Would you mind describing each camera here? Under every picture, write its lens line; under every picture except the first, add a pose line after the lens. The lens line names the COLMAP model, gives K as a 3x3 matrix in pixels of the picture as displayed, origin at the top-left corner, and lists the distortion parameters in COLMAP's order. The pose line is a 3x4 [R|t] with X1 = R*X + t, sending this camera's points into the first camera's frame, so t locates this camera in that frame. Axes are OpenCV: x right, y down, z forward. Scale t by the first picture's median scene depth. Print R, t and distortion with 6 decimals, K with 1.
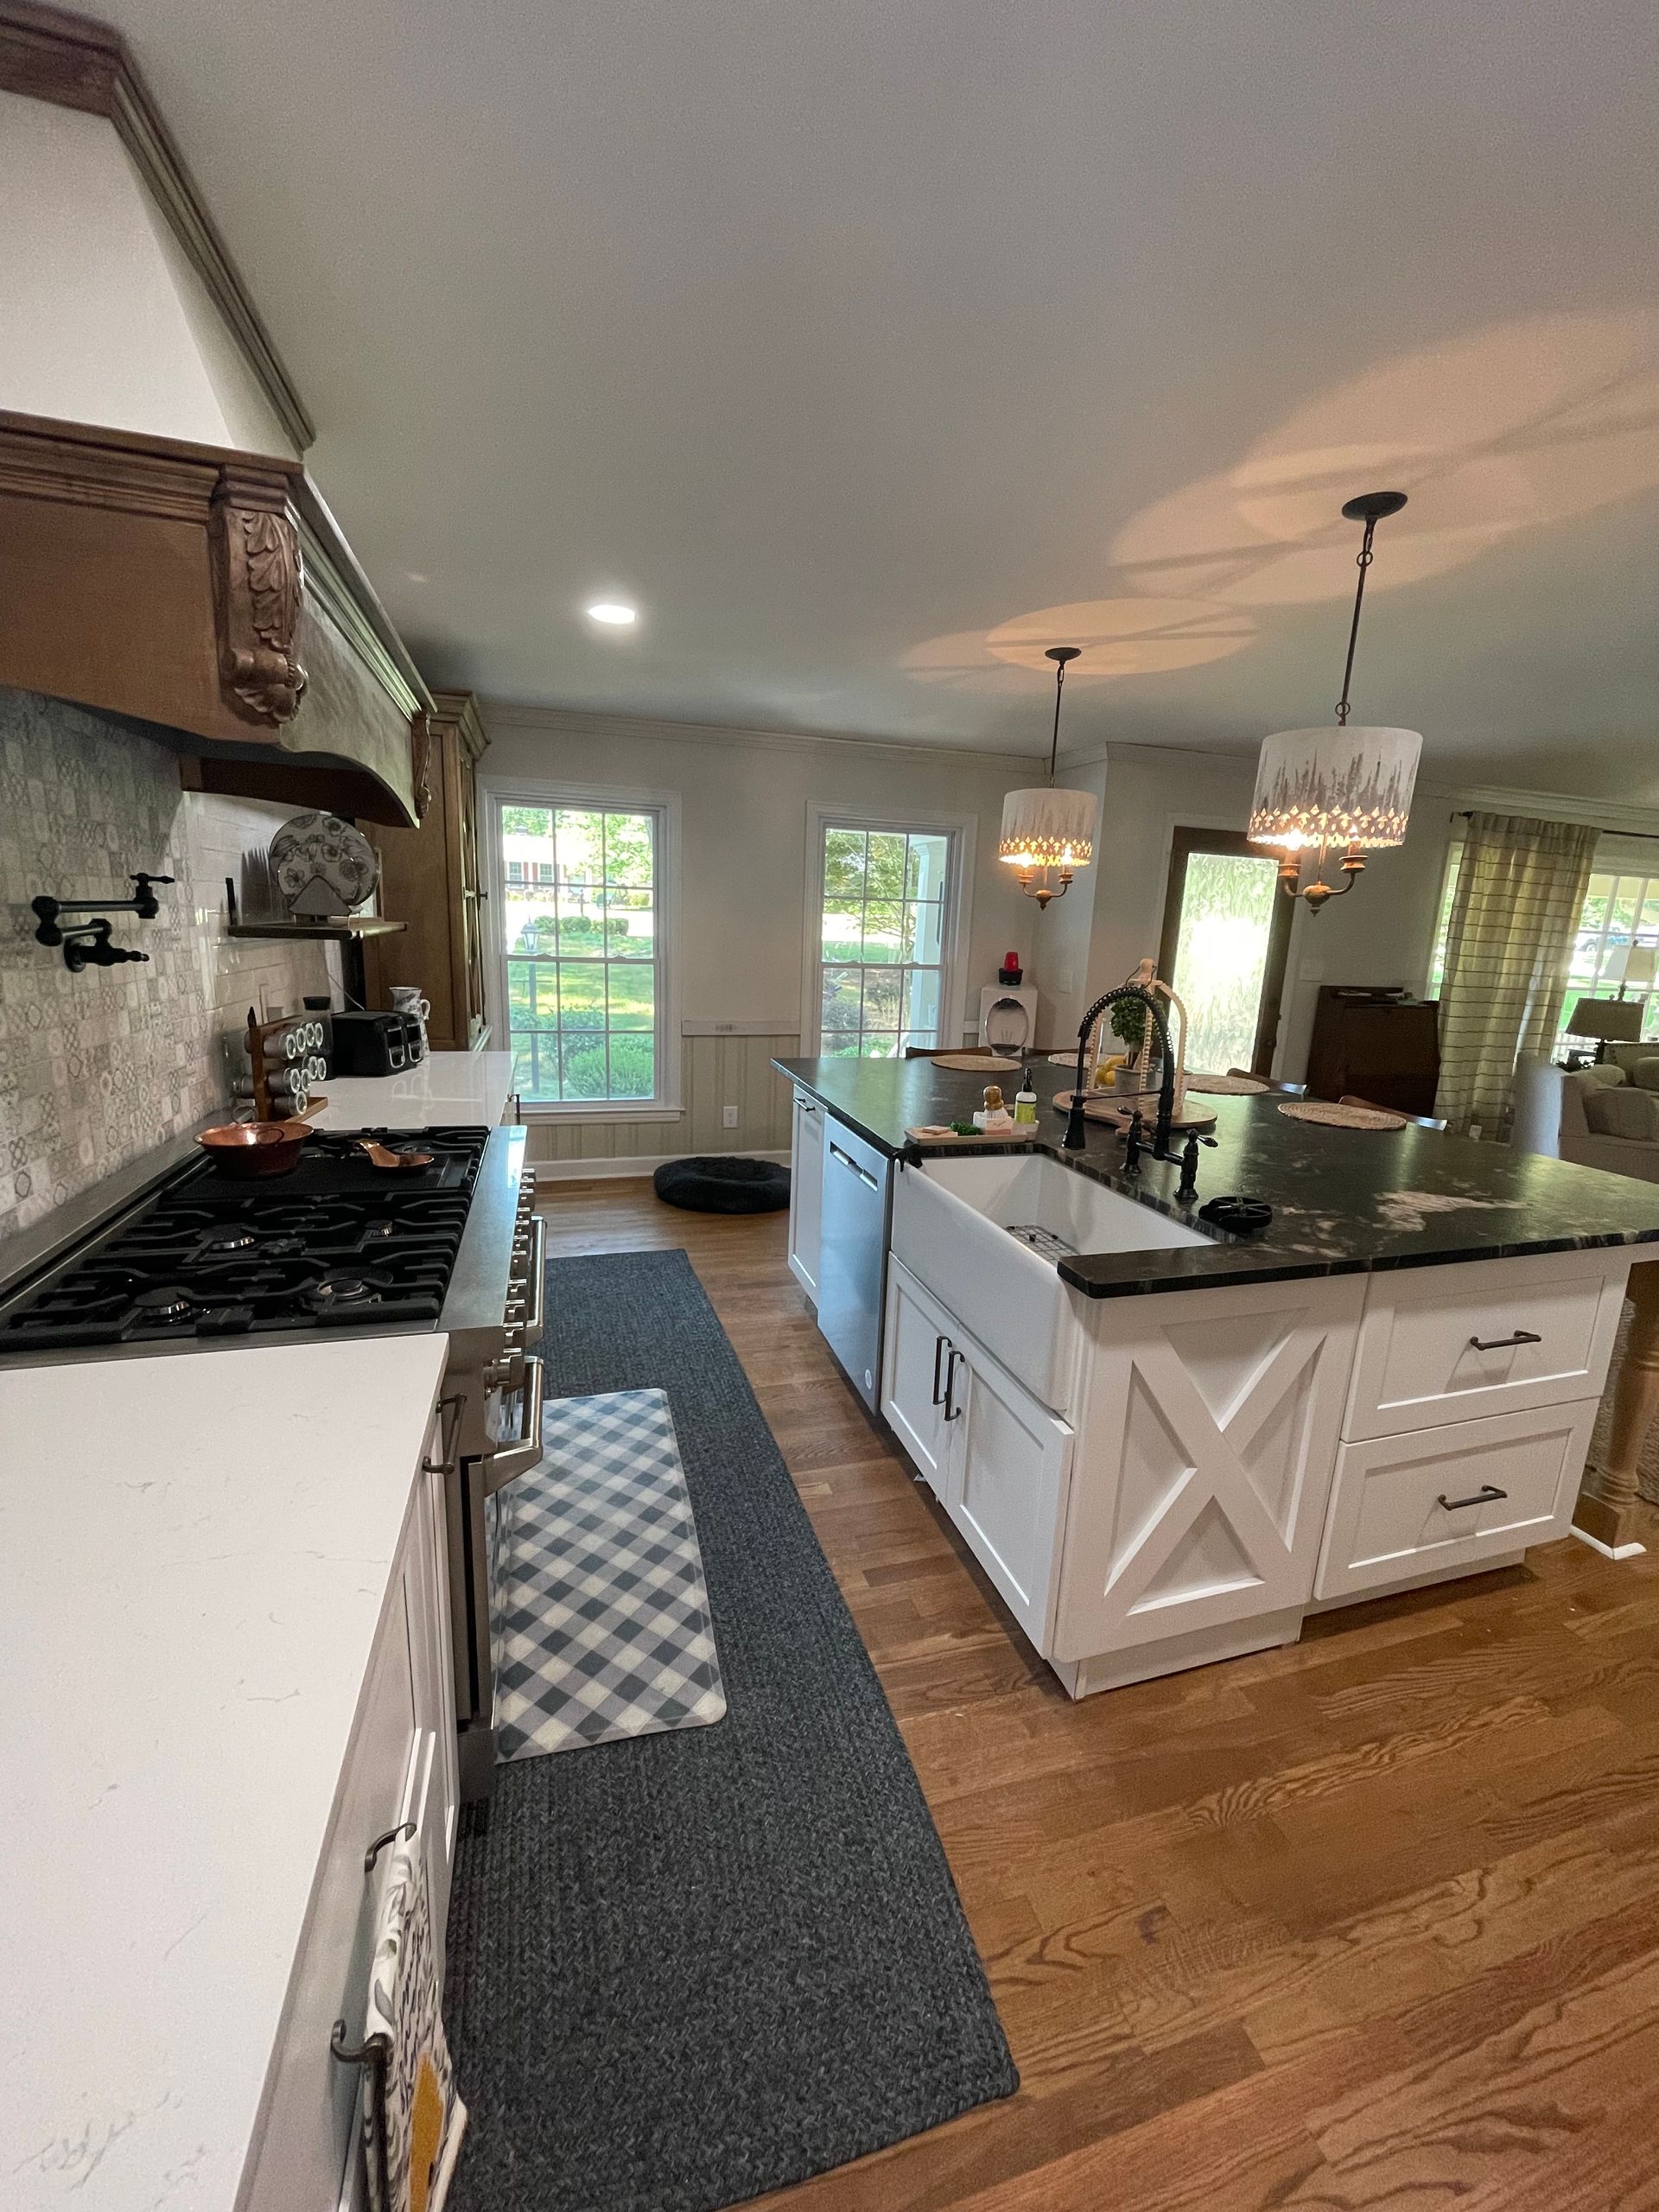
lens RADIAL K [[880.8, 0, 826.5], [0, 880.8, 1108.1], [0, 0, 1]] dist [0.000731, 0.000041]
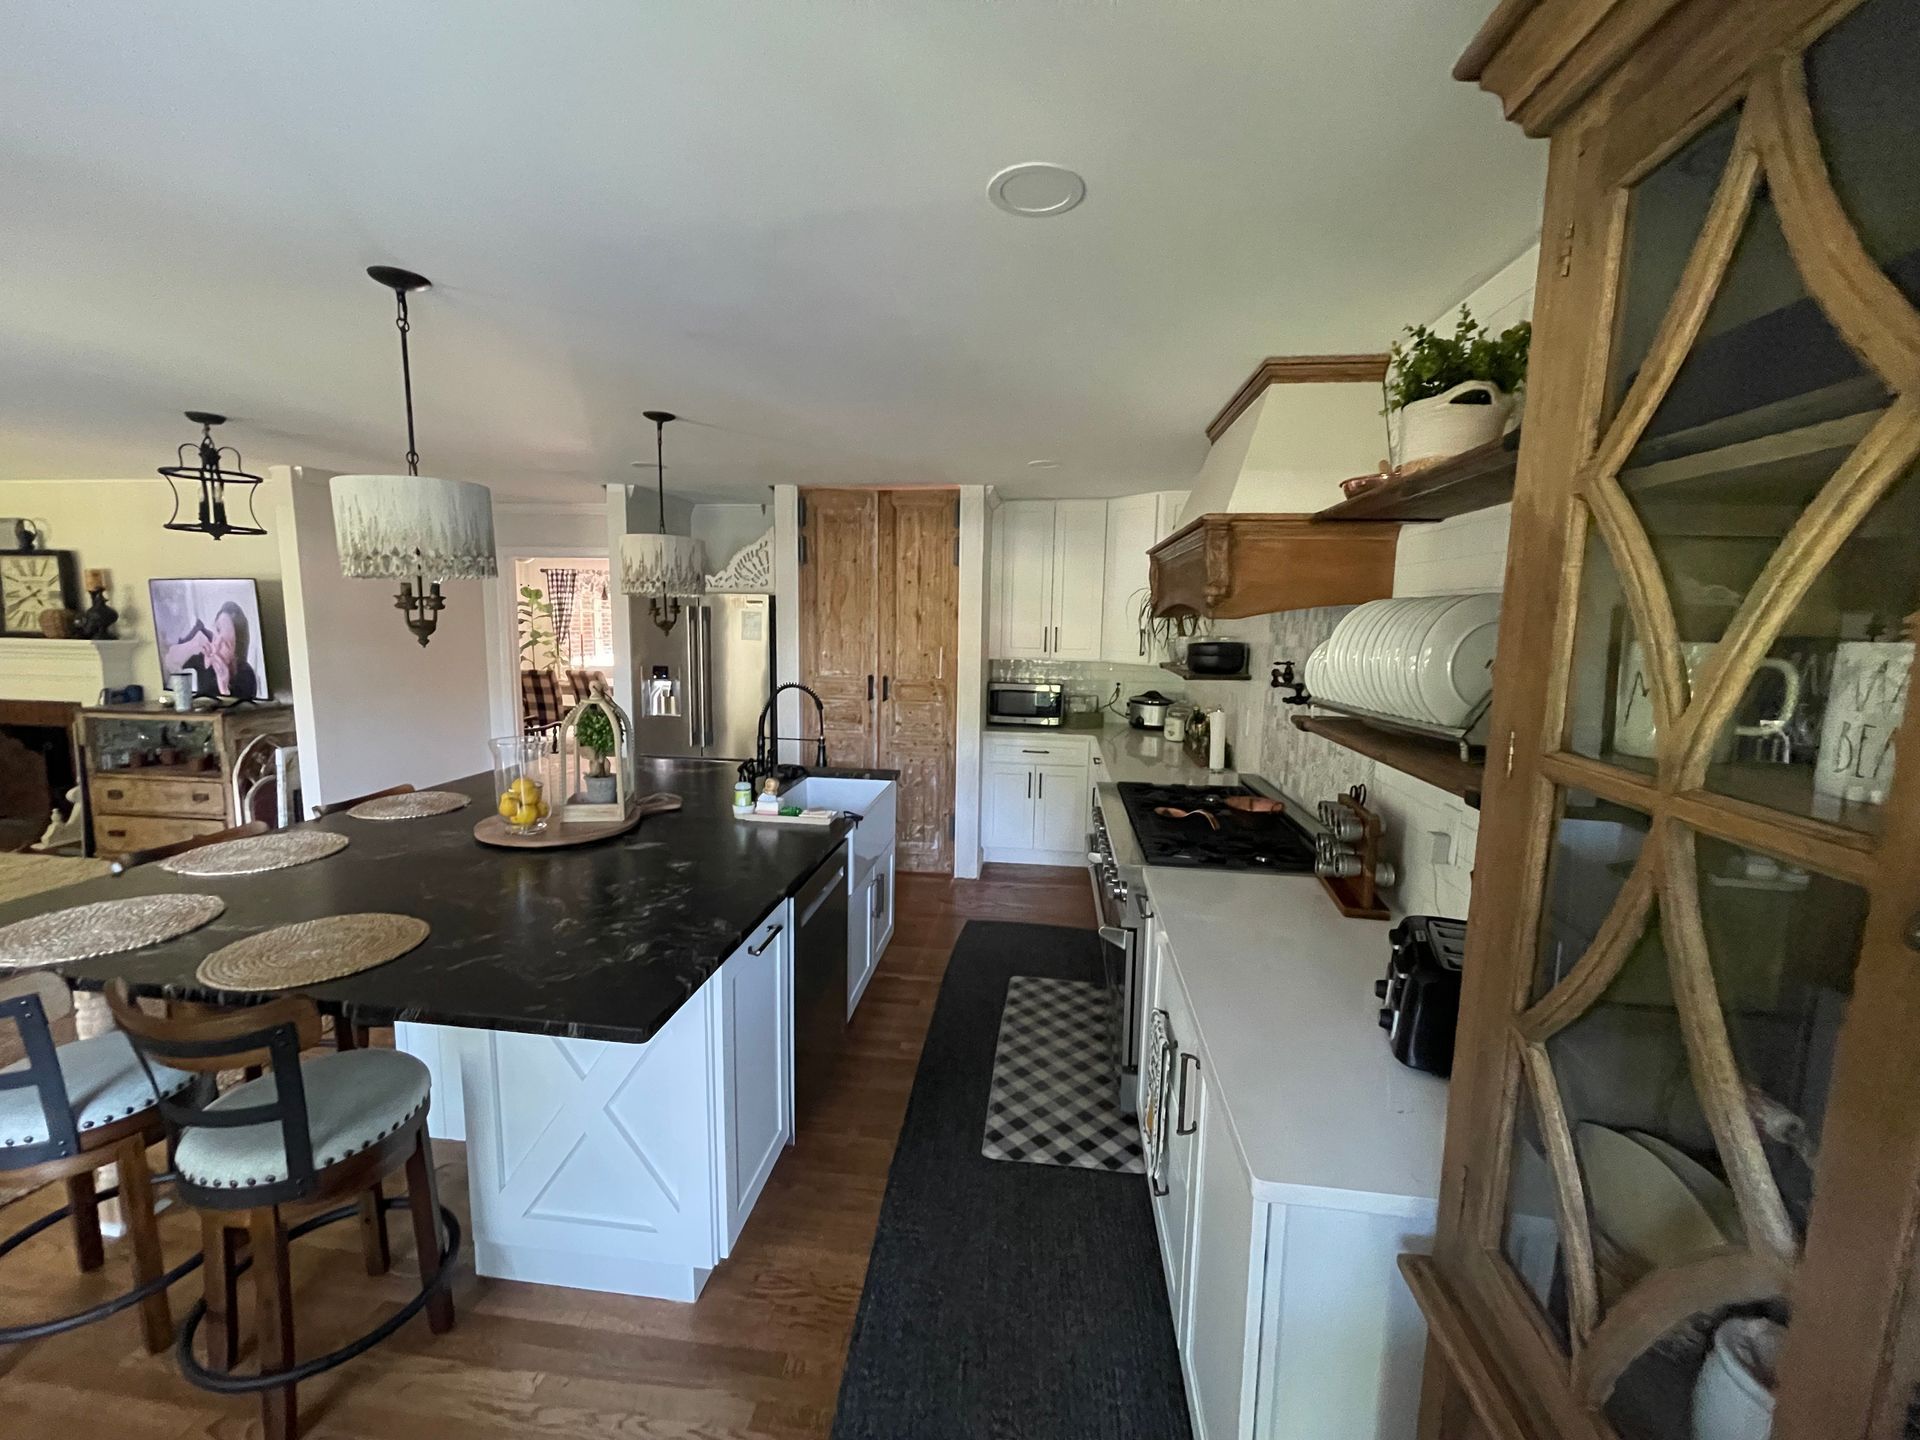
lens RADIAL K [[764.5, 0, 955.2], [0, 764.5, 718.8], [0, 0, 1]] dist [0.000731, 0.000041]
pose [[-0.911572, -0.096296, 0.399705, -0.614448], [0.041830, 0.945417, 0.323166, -0.557455], [-0.409007, 0.311308, -0.857788, 2.176614]]
